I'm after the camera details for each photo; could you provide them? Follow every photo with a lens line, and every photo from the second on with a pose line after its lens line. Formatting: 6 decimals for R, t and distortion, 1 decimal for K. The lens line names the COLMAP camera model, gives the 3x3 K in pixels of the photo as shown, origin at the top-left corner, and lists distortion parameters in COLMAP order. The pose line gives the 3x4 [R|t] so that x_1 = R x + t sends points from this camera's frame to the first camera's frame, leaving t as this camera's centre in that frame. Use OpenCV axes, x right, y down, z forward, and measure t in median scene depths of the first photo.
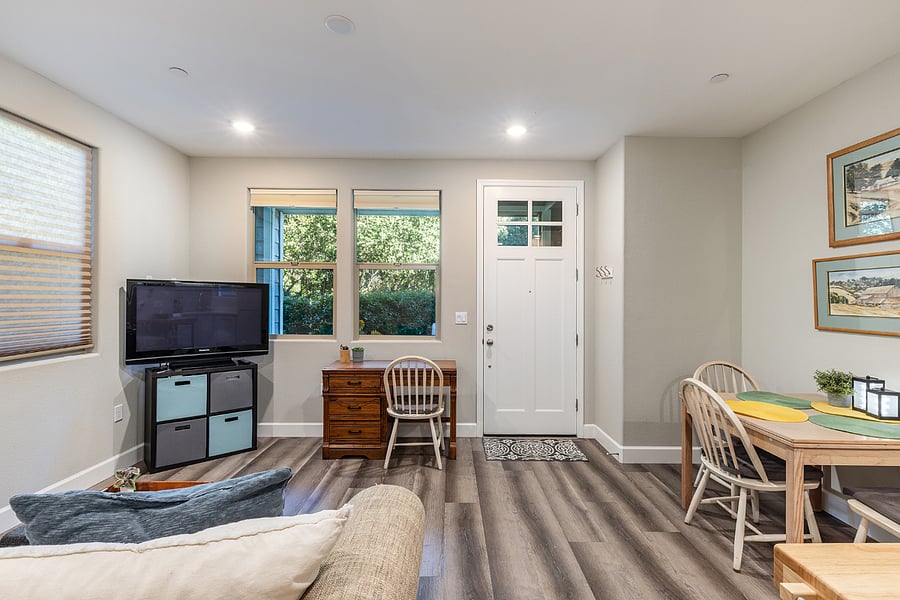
lens RADIAL K [[411.4, 0, 454.1], [0, 411.4, 300.4], [0, 0, 1]] dist [0.009630, -0.000270]
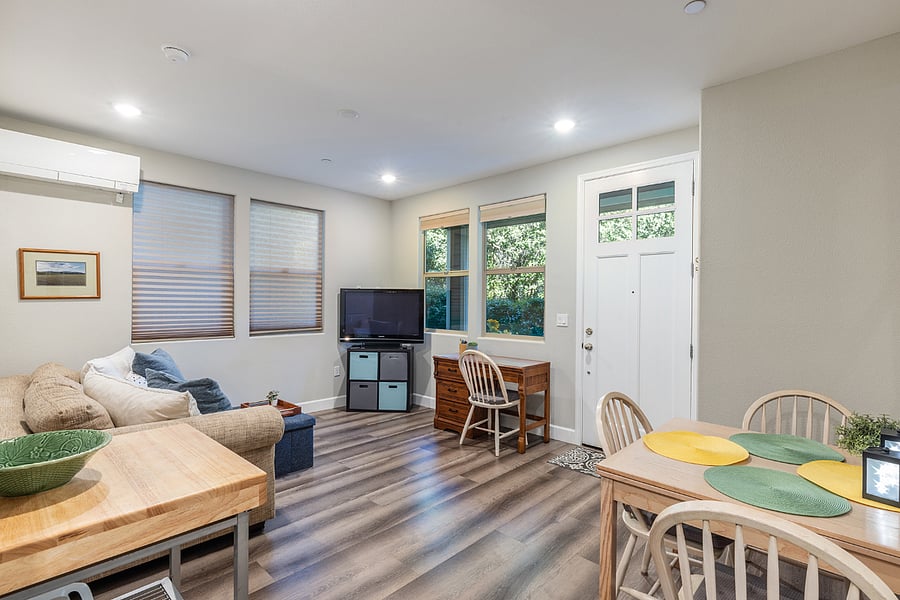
lens RADIAL K [[432.8, 0, 450.1], [0, 432.8, 304.3], [0, 0, 1]] dist [-0.001049, -0.000180]
pose [[0.716501, 0.003623, -0.697577, 0.662270], [-0.004136, 0.999991, 0.000946, 0.006802], [0.697574, 0.002207, 0.716510, 0.090003]]
